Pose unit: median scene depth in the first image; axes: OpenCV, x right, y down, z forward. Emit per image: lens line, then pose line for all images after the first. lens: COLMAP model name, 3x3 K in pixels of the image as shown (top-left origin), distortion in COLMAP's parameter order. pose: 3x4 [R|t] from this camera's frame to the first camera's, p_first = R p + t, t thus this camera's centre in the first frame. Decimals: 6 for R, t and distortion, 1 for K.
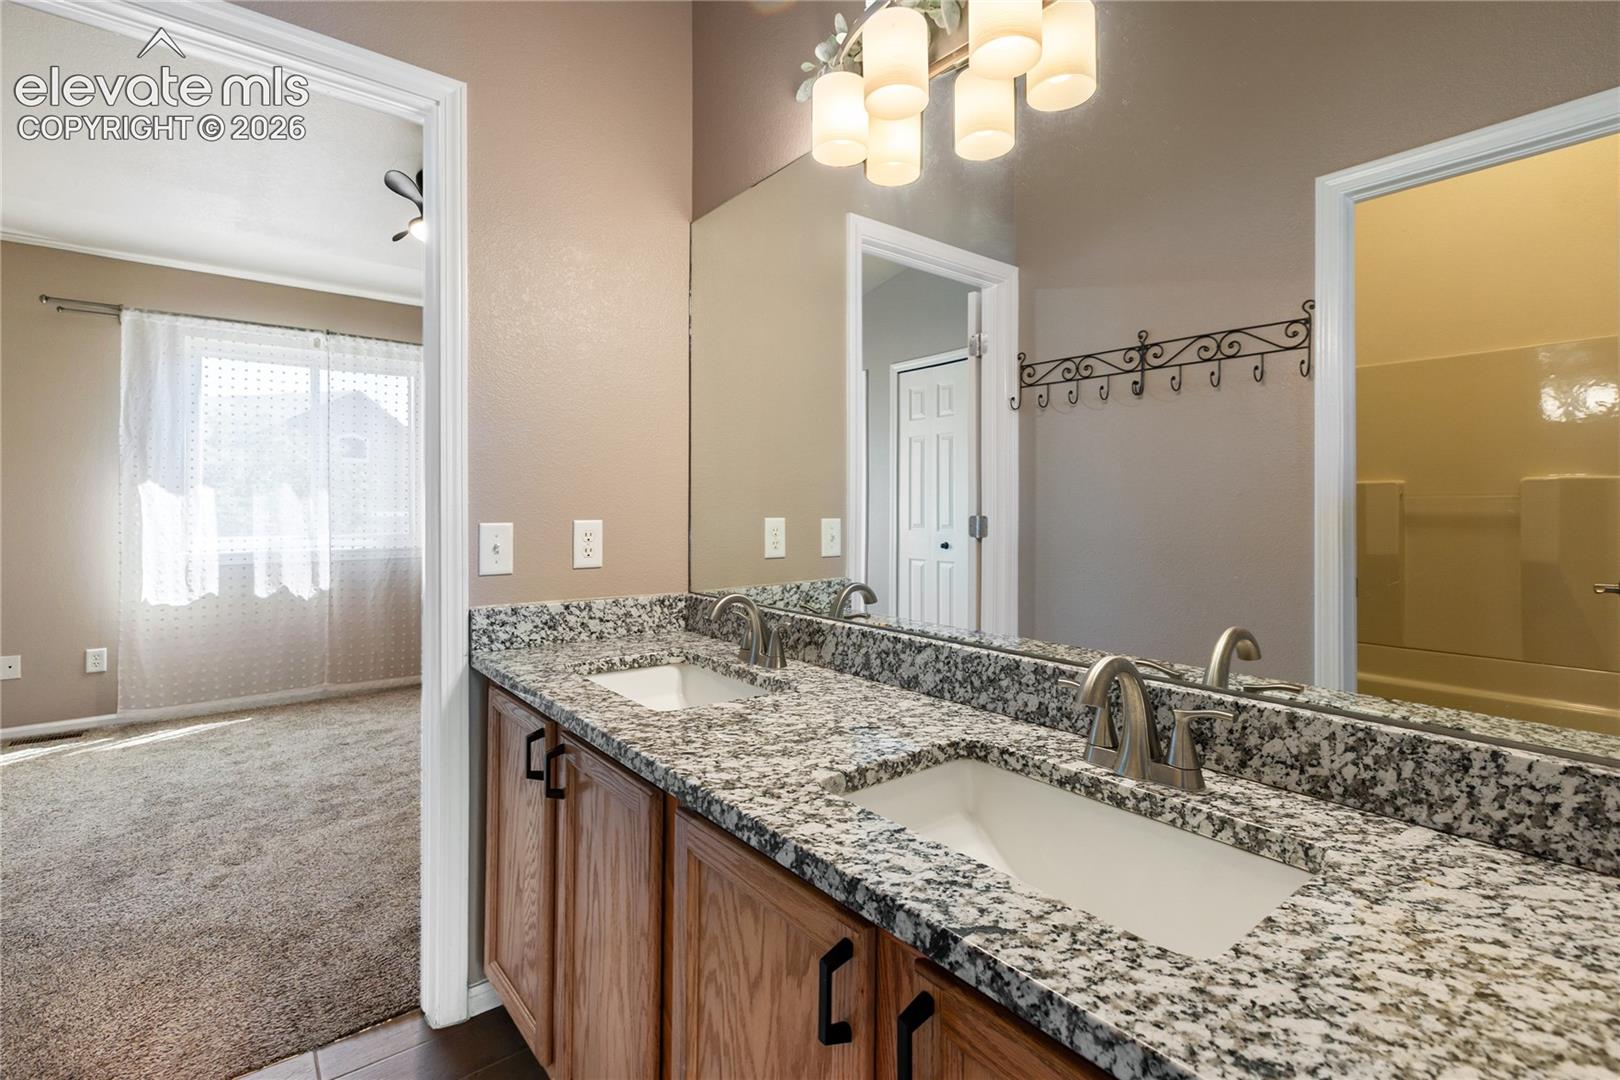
lens RADIAL K [[743.3, 0, 823.4], [0, 743.3, 504.6], [0, 0, 1]] dist [0.006921, -0.000849]
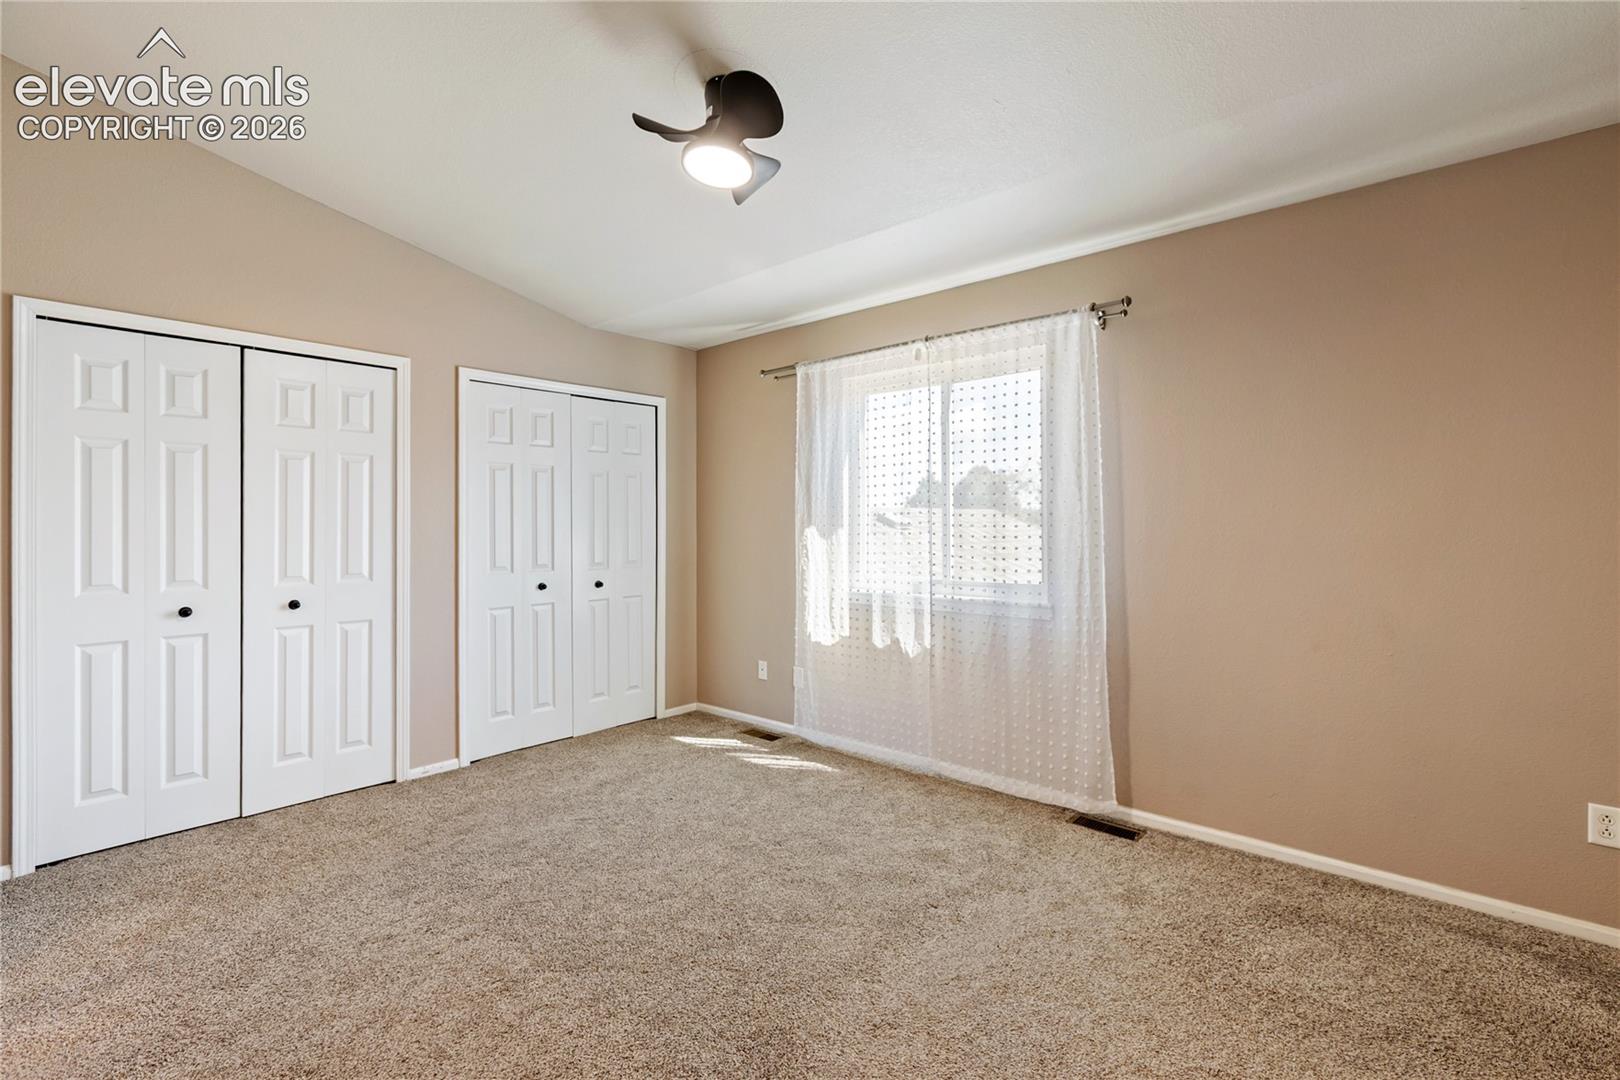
lens RADIAL K [[743.3, 0, 811.3], [0, 743.3, 522.2], [0, 0, 1]] dist [0.006921, -0.000849]
pose [[0.156780, -0.003612, -0.987627, 0.253484], [0.005555, 0.999981, -0.002776, -0.043098], [0.987618, -0.005051, 0.156797, 1.365597]]
